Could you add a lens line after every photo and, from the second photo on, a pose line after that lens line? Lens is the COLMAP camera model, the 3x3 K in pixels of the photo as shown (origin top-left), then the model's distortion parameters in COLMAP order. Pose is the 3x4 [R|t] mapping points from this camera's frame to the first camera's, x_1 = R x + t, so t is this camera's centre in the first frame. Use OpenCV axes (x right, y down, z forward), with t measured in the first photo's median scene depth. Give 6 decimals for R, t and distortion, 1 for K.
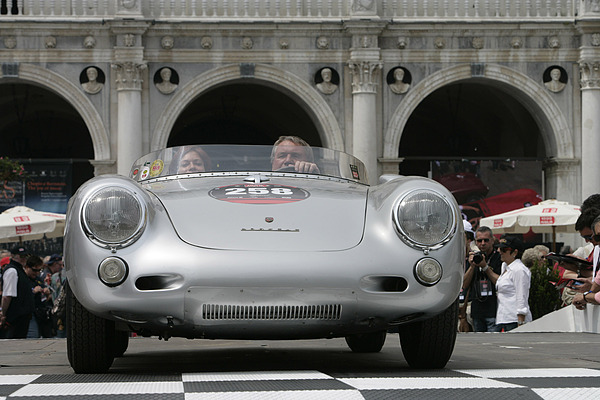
lens RADIAL K [[1802.3, 0, 300.8], [0, 1802.3, 200.4], [0, 0, 1]] dist [0.103933, 0.000000]
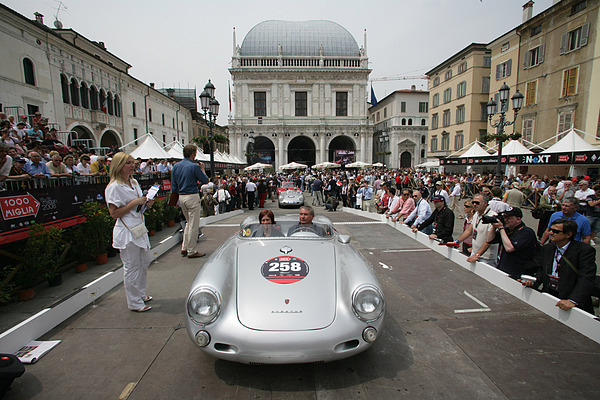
lens RADIAL K [[297.7, 0, 300.2], [0, 297.7, 199.5], [0, 0, 1]] dist [-0.074071, -0.000350]
pose [[0.999299, 0.006691, -0.036845, 0.000574], [-0.000994, 0.988298, 0.152532, -0.011043], [0.037435, -0.152389, 0.987611, 0.053244]]
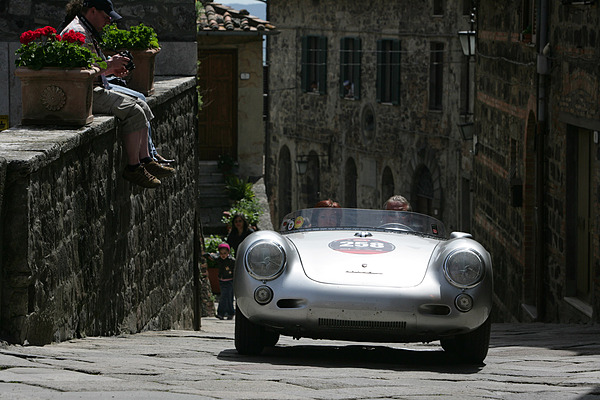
lens RADIAL K [[1947.1, 0, 299.8], [0, 1947.1, 200.2], [0, 0, 1]] dist [-0.003847, 0.000000]
pose [[0.993841, 0.034436, -0.105325, 0.007756], [-0.033463, 0.999380, 0.010990, -0.004715], [0.105639, -0.007398, 0.994377, -0.051664]]
